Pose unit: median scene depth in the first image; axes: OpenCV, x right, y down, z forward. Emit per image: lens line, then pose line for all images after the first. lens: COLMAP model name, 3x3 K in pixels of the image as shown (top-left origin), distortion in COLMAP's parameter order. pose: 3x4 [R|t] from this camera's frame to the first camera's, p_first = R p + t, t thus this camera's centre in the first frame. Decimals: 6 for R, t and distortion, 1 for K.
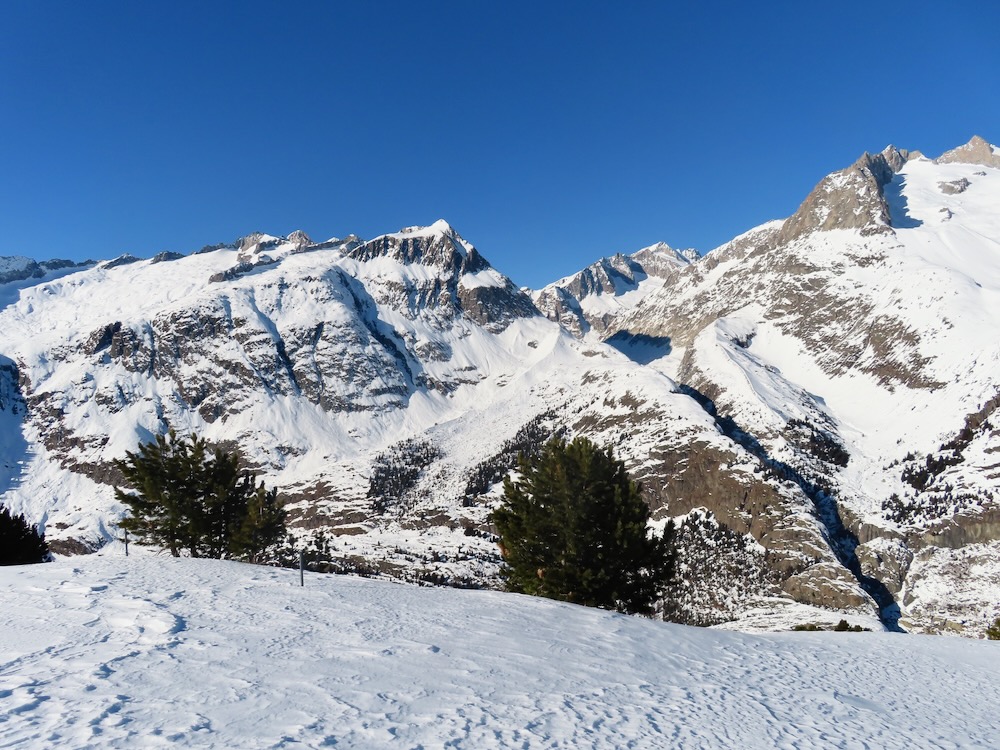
lens RADIAL K [[744.1, 0, 500.0], [0, 744.1, 374.9], [0, 0, 1]] dist [-0.001744, 0.004863]
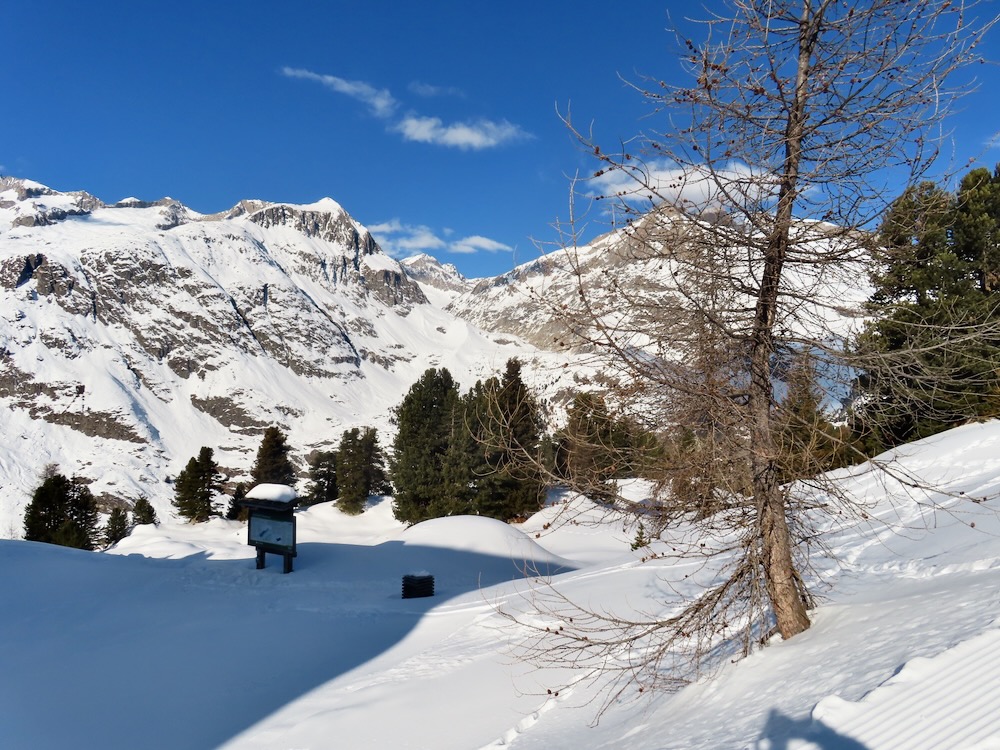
lens RADIAL K [[744.1, 0, 500.3], [0, 744.1, 375.6], [0, 0, 1]] dist [-0.001744, 0.004863]
pose [[0.893527, 0.062621, 0.444621, -0.414284], [-0.053290, 0.998018, -0.033468, 0.065642], [-0.445835, 0.006210, 0.895094, 0.024670]]
